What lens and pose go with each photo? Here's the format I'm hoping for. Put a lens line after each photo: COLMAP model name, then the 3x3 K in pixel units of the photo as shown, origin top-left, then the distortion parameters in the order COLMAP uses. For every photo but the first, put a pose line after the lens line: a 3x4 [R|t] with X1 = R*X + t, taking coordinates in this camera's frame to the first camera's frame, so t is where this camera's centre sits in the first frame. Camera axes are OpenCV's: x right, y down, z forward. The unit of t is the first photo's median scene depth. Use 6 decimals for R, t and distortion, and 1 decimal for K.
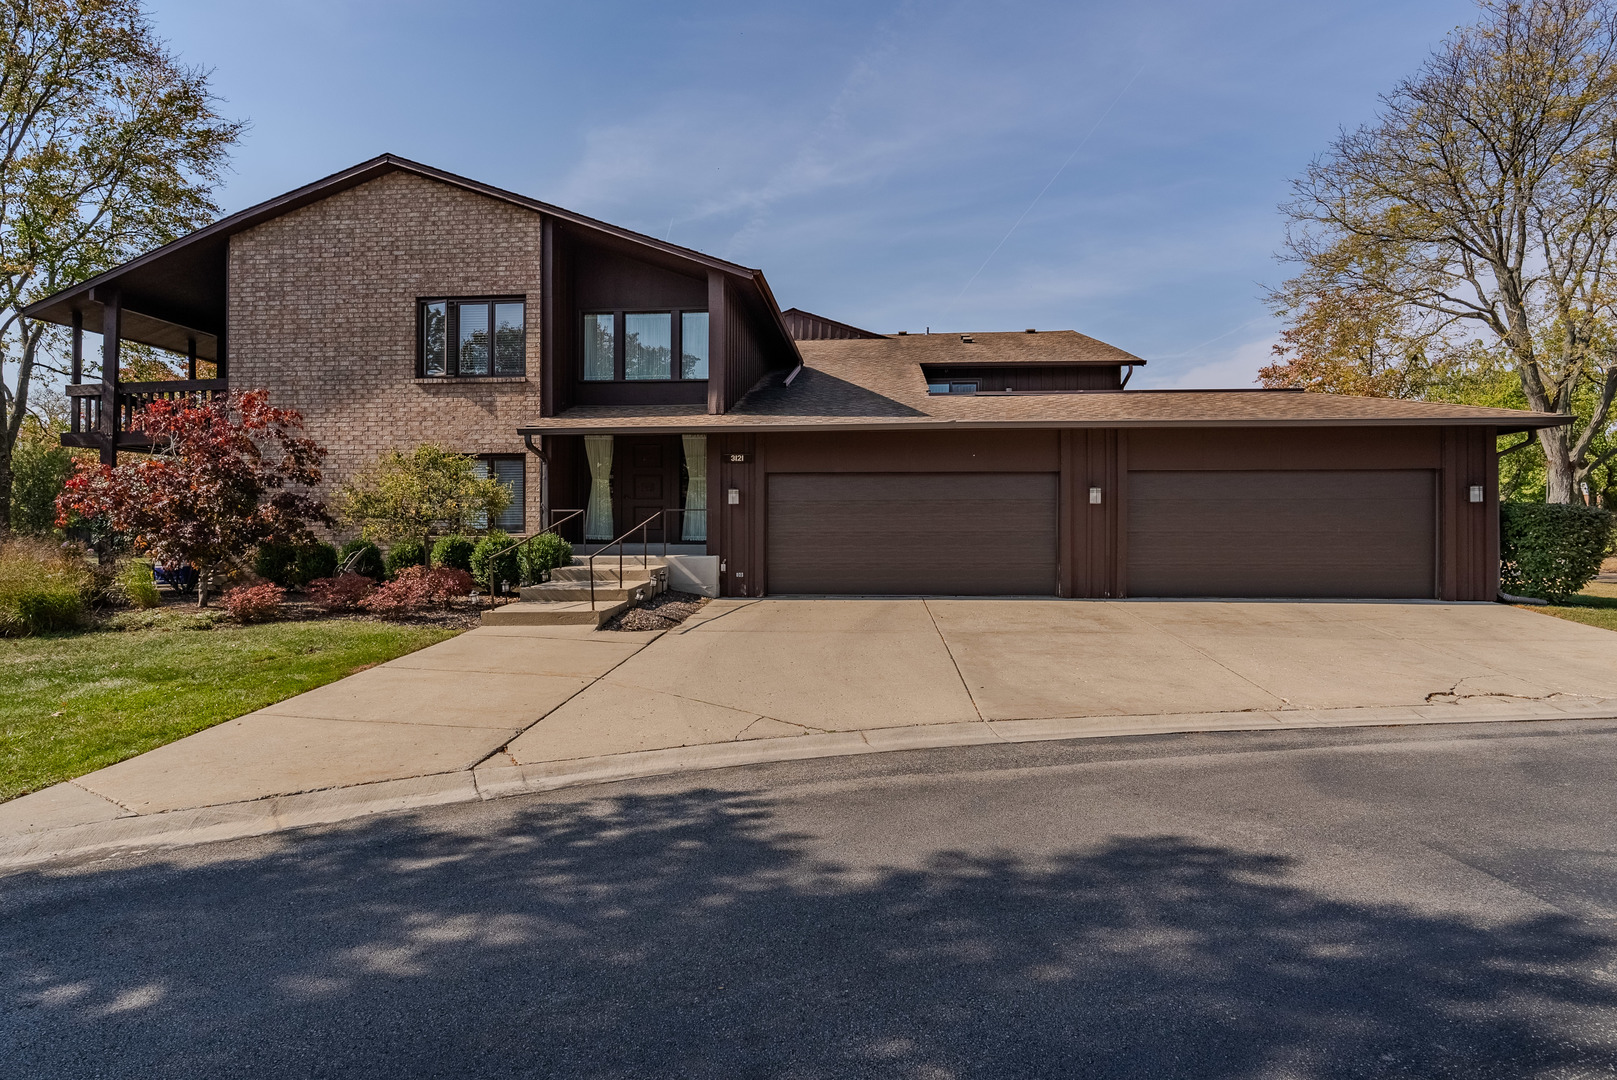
lens RADIAL K [[912.0, 0, 864.7], [0, 912.0, 565.0], [0, 0, 1]] dist [-0.012570, 0.005599]
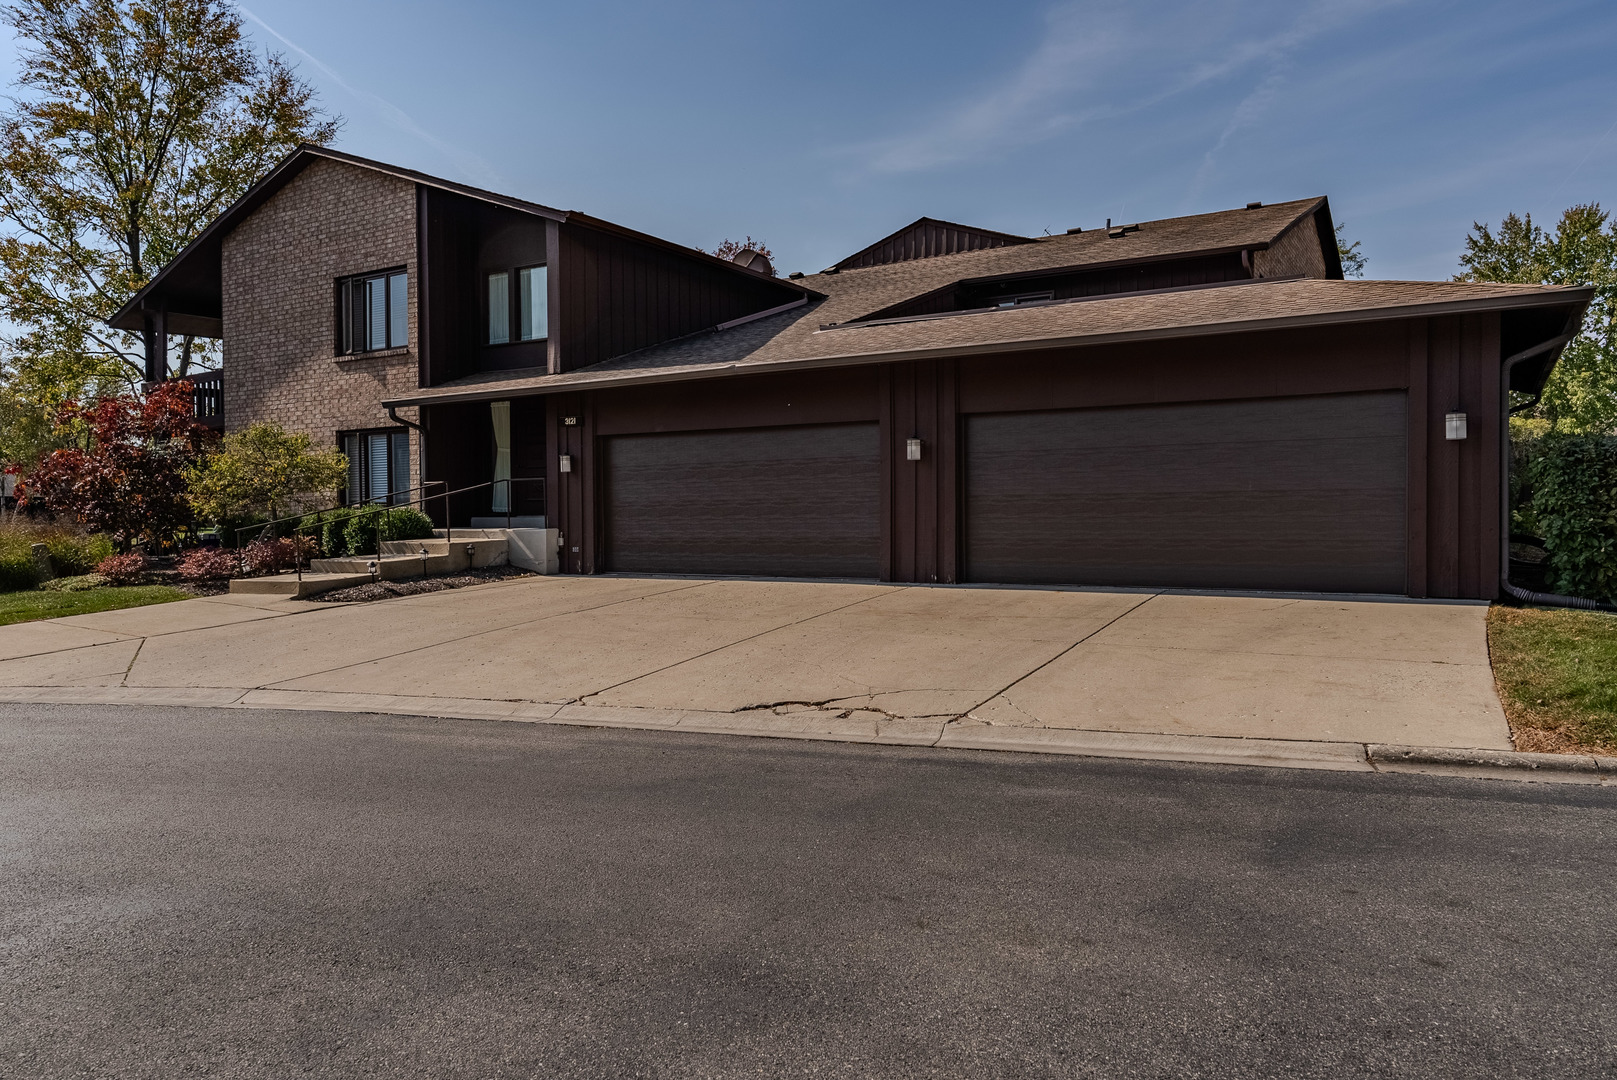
lens RADIAL K [[1101.5, 0, 808.7], [0, 1101.5, 547.4], [0, 0, 1]] dist [-0.002458, 0.004431]
pose [[0.895732, 0.004382, -0.444573, 0.548517], [0.005573, 0.999762, 0.021084, -0.012439], [0.444560, -0.021363, 0.895494, 0.113594]]
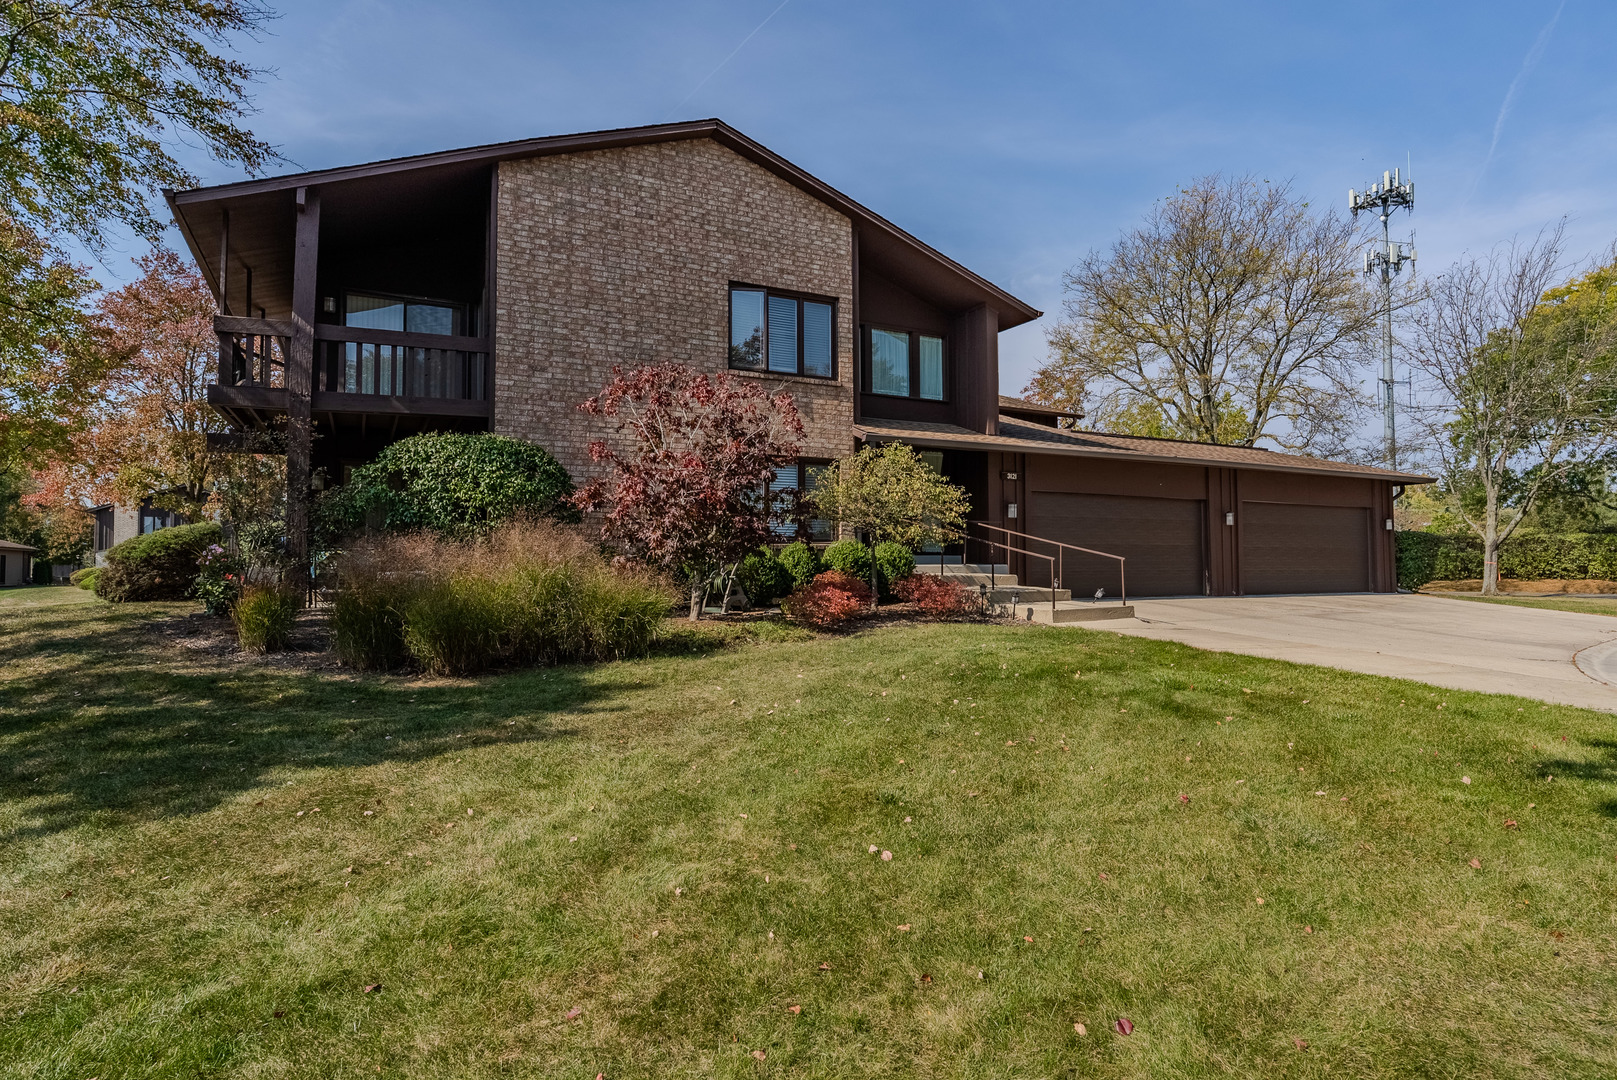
lens RADIAL K [[912.0, 0, 800.2], [0, 912.0, 535.9], [0, 0, 1]] dist [-0.012570, 0.005599]
pose [[0.841233, 0.015290, 0.540457, -0.926387], [0.001590, 0.999526, -0.030752, -0.010550], [-0.540671, 0.026729, 0.840809, 0.201700]]
